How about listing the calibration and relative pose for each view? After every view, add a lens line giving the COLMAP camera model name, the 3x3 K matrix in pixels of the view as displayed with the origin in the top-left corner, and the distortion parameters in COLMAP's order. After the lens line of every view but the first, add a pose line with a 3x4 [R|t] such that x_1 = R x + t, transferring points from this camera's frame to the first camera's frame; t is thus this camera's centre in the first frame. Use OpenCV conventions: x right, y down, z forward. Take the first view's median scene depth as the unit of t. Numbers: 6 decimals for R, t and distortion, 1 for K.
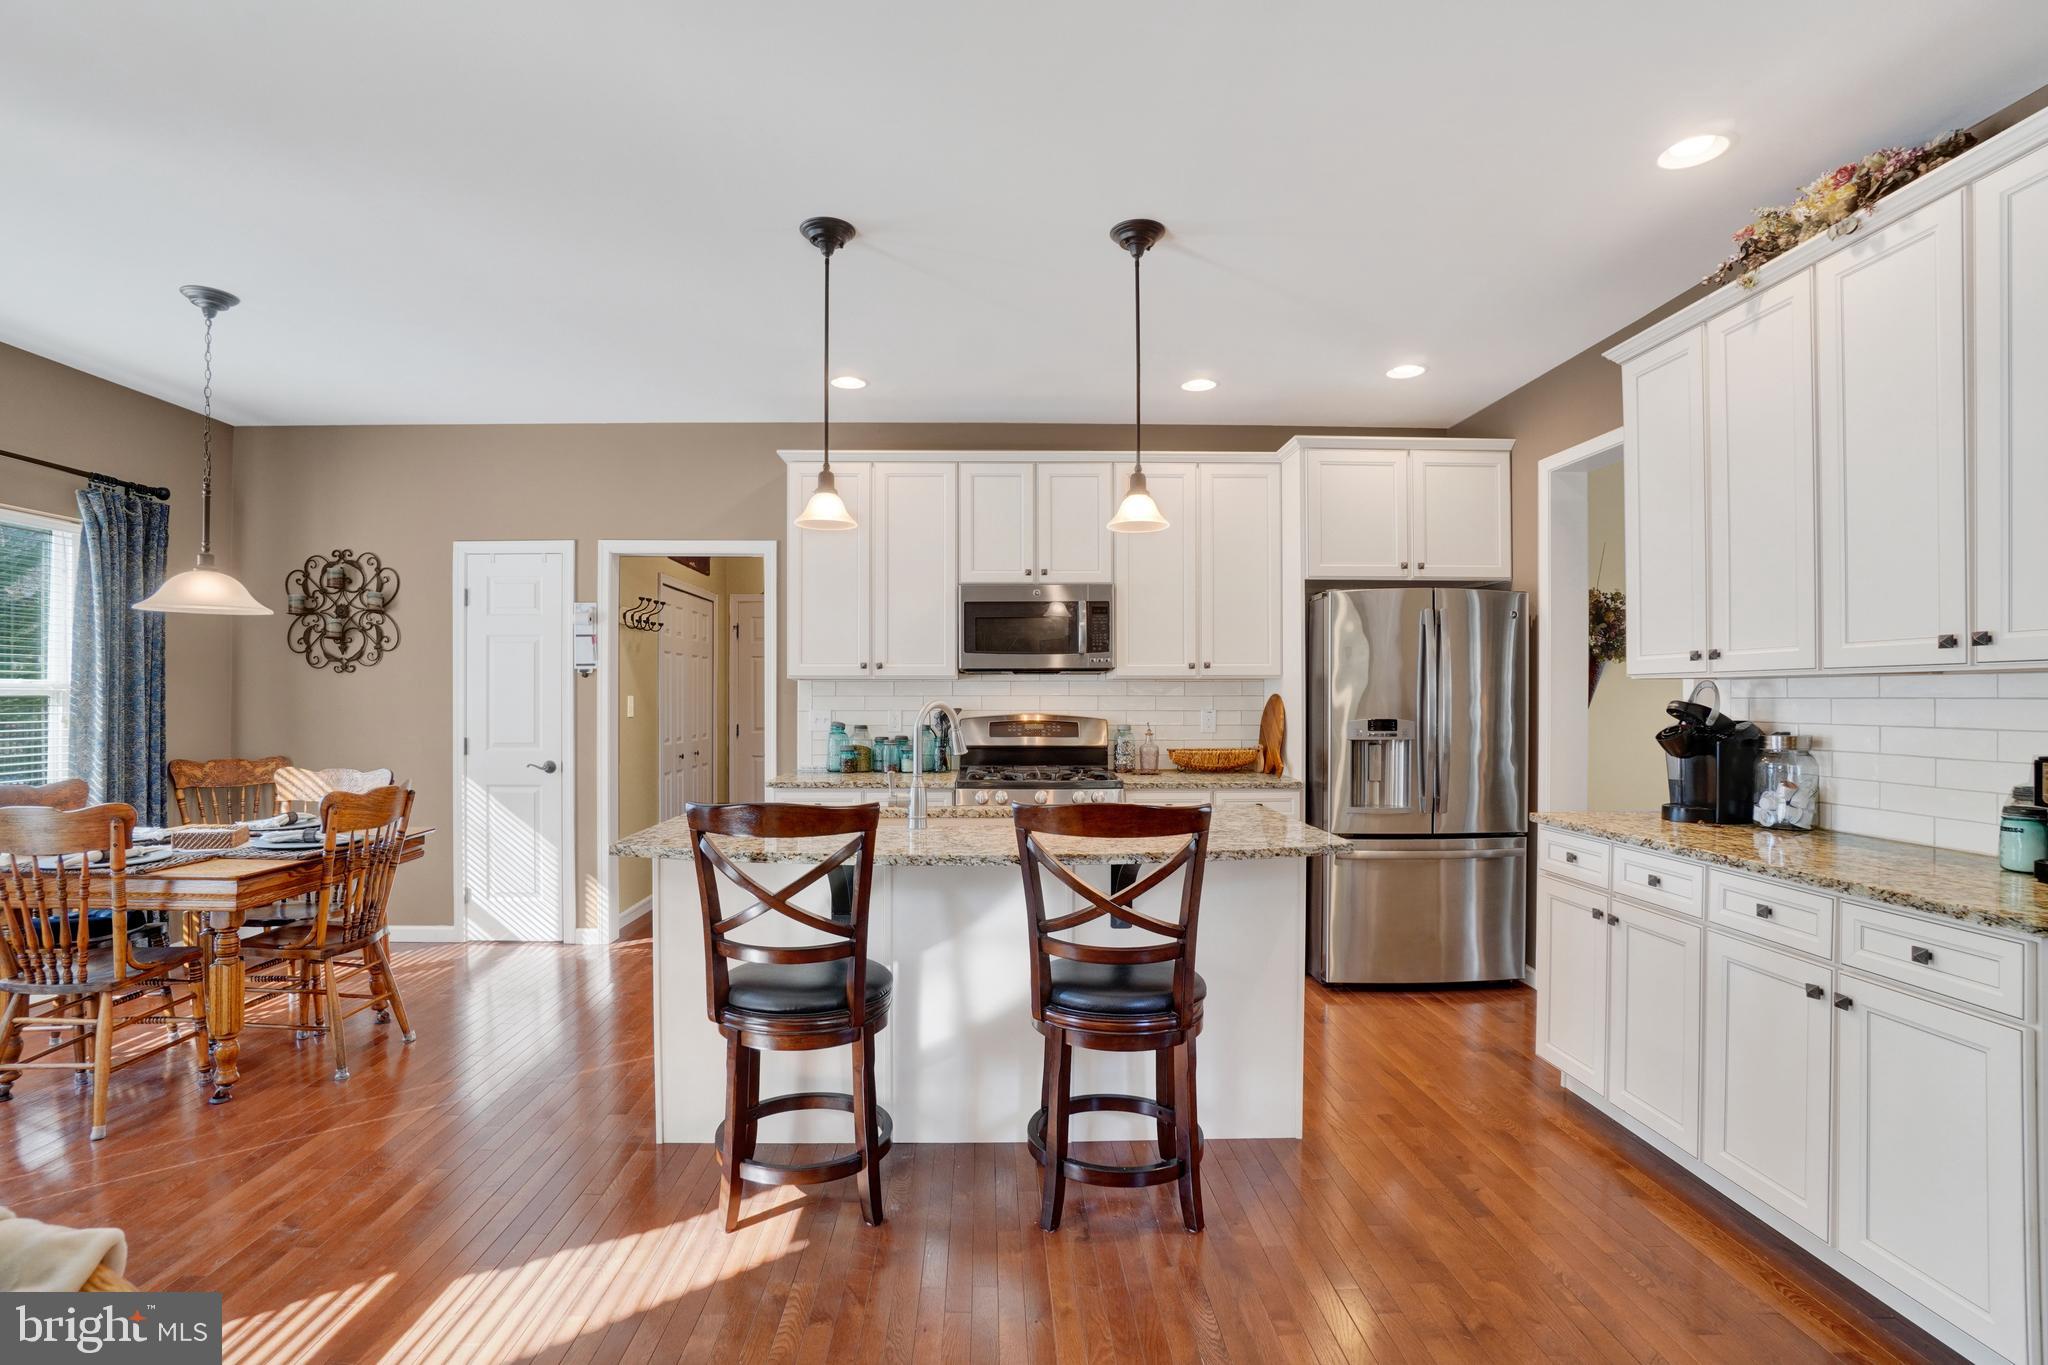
lens RADIAL K [[938.3, 0, 998.8], [0, 938.3, 698.1], [0, 0, 1]] dist [-0.049391, 0.018523]
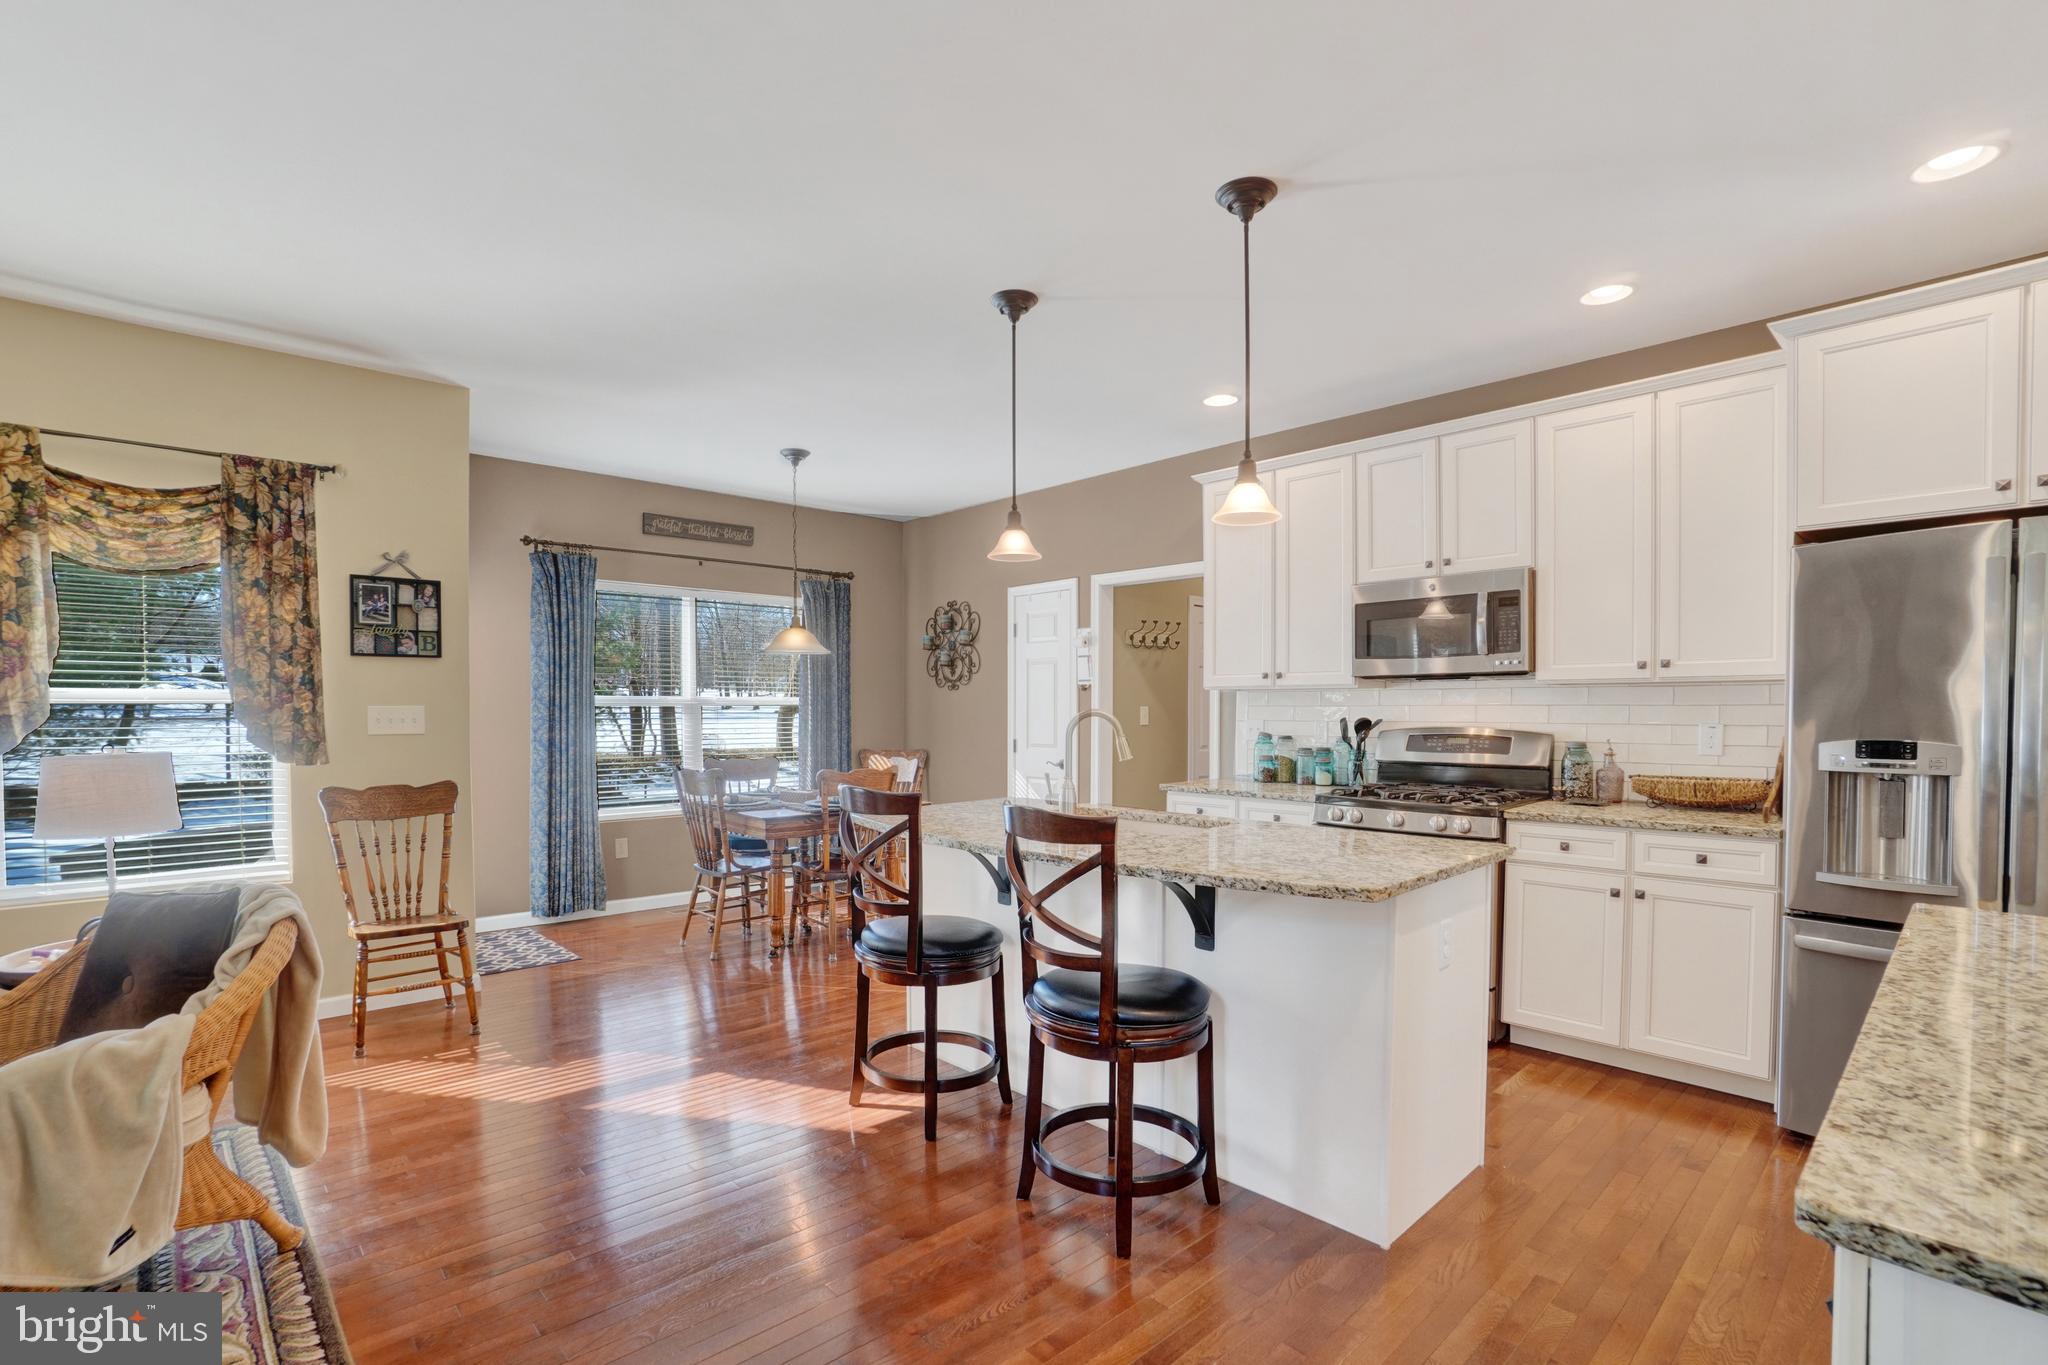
lens RADIAL K [[938.3, 0, 998.8], [0, 938.3, 698.1], [0, 0, 1]] dist [-0.049391, 0.018523]
pose [[0.669326, -0.008791, -0.742917, 0.396715], [0.000477, 0.999935, -0.011402, 0.000480], [0.742969, 0.007278, 0.669286, 0.116796]]
